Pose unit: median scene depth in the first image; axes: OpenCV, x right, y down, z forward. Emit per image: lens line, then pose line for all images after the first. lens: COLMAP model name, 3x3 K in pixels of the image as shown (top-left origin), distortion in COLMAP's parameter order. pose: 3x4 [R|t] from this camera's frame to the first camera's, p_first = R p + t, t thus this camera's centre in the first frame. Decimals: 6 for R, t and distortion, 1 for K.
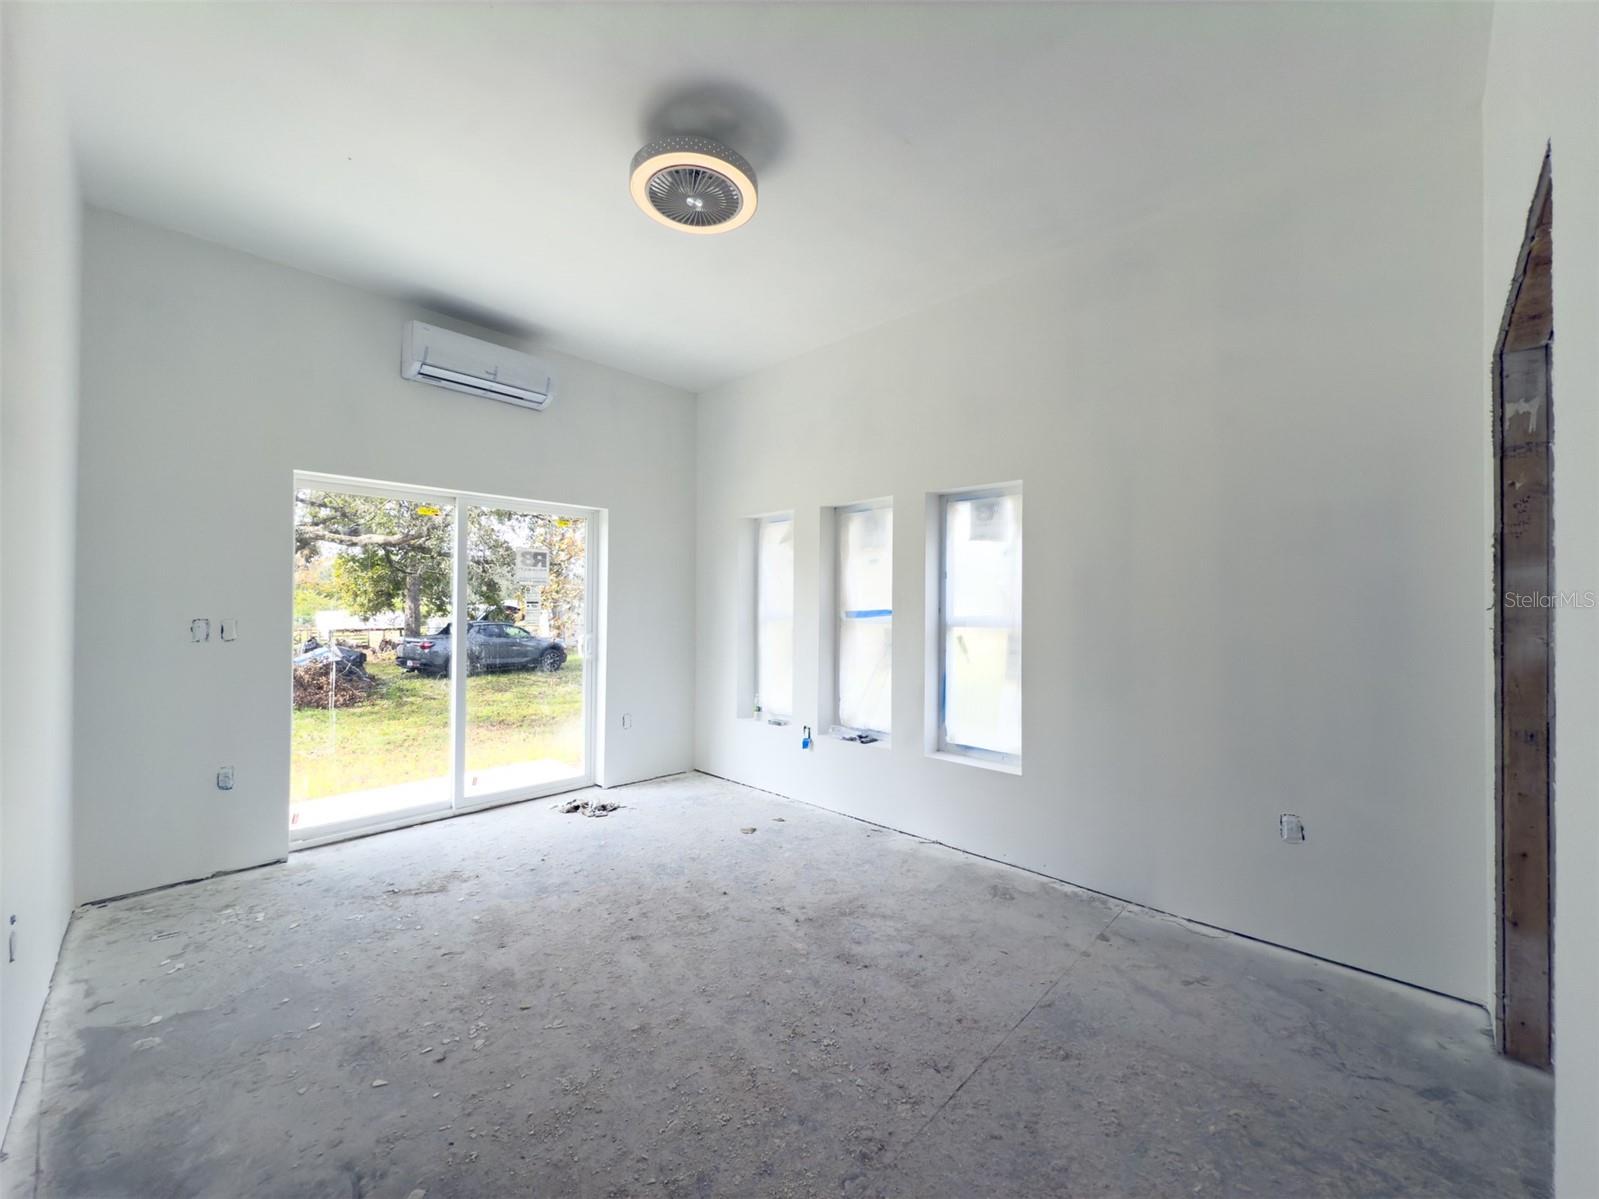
lens RADIAL K [[651.5, 0, 797.9], [0, 651.5, 603.6], [0, 0, 1]] dist [-0.001588, 0.000751]
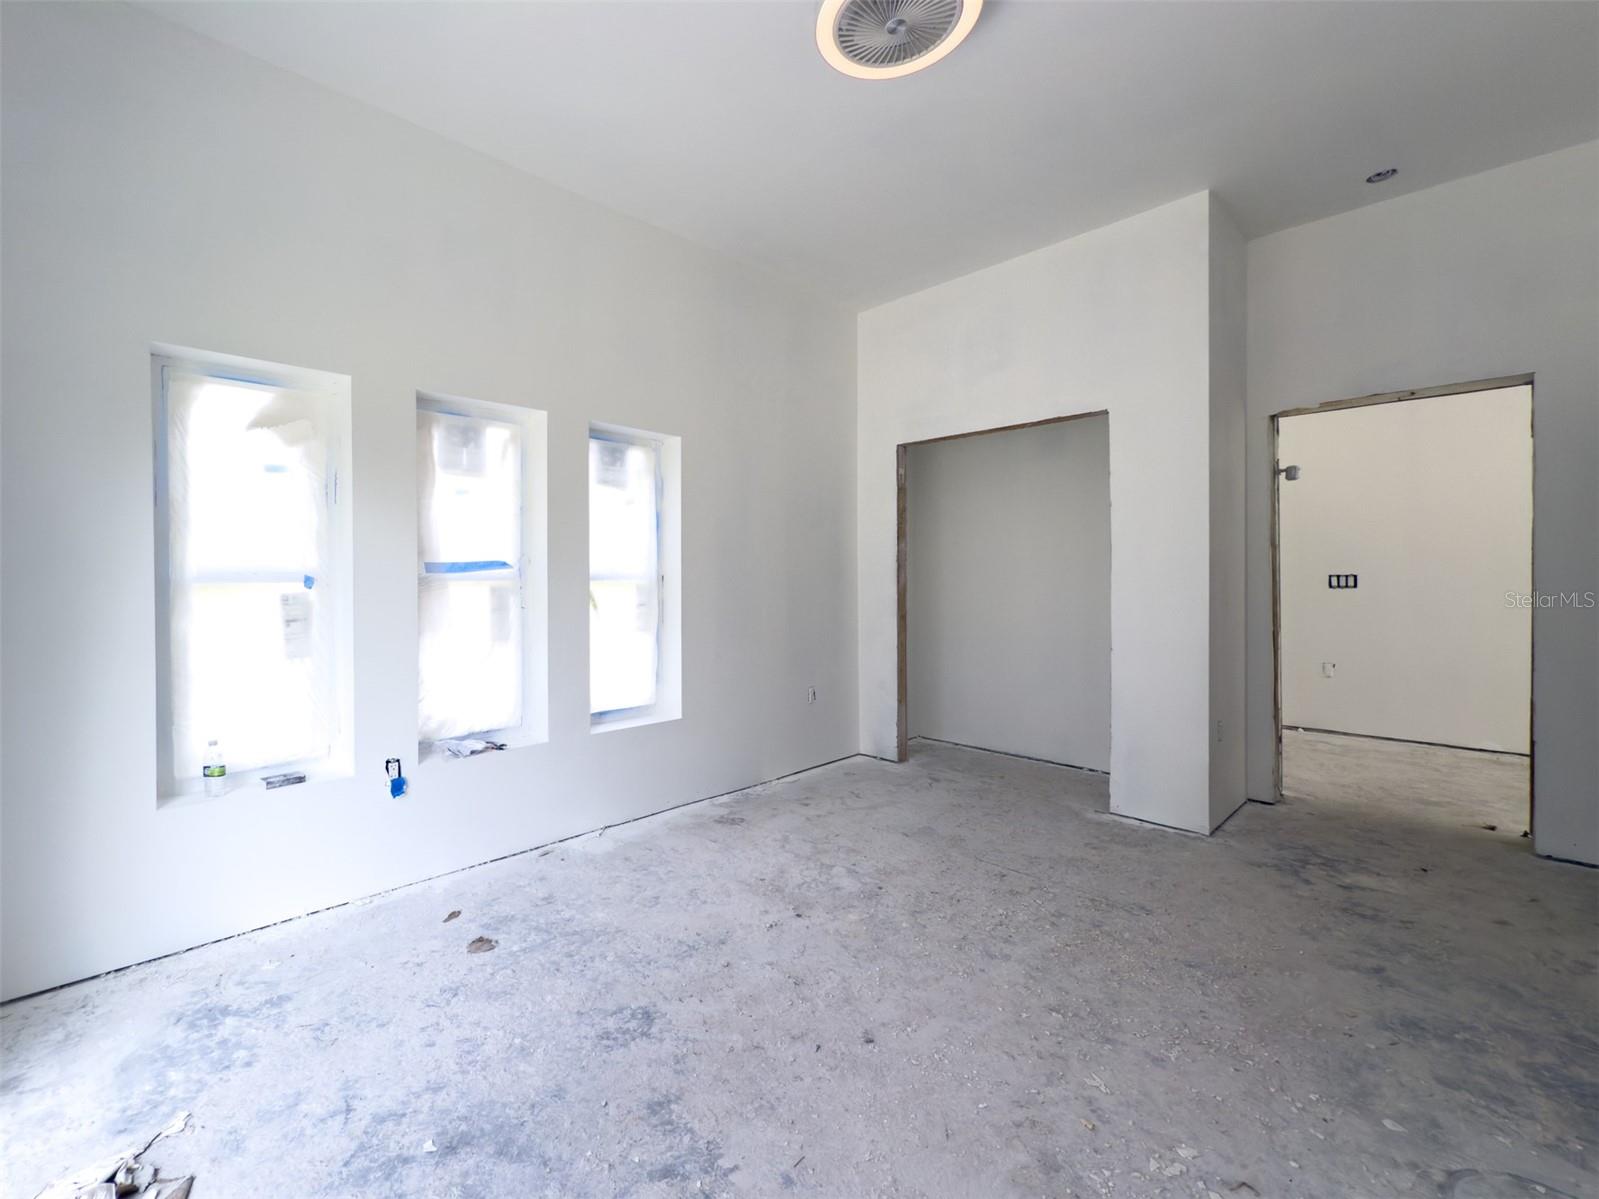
lens RADIAL K [[651.5, 0, 754.5], [0, 651.5, 571.1], [0, 0, 1]] dist [-0.001588, 0.000751]
pose [[0.064203, -0.003042, 0.997932, -0.790198], [-0.001979, 0.999993, 0.003176, 0.025457], [-0.997935, -0.002178, 0.064196, 0.919283]]
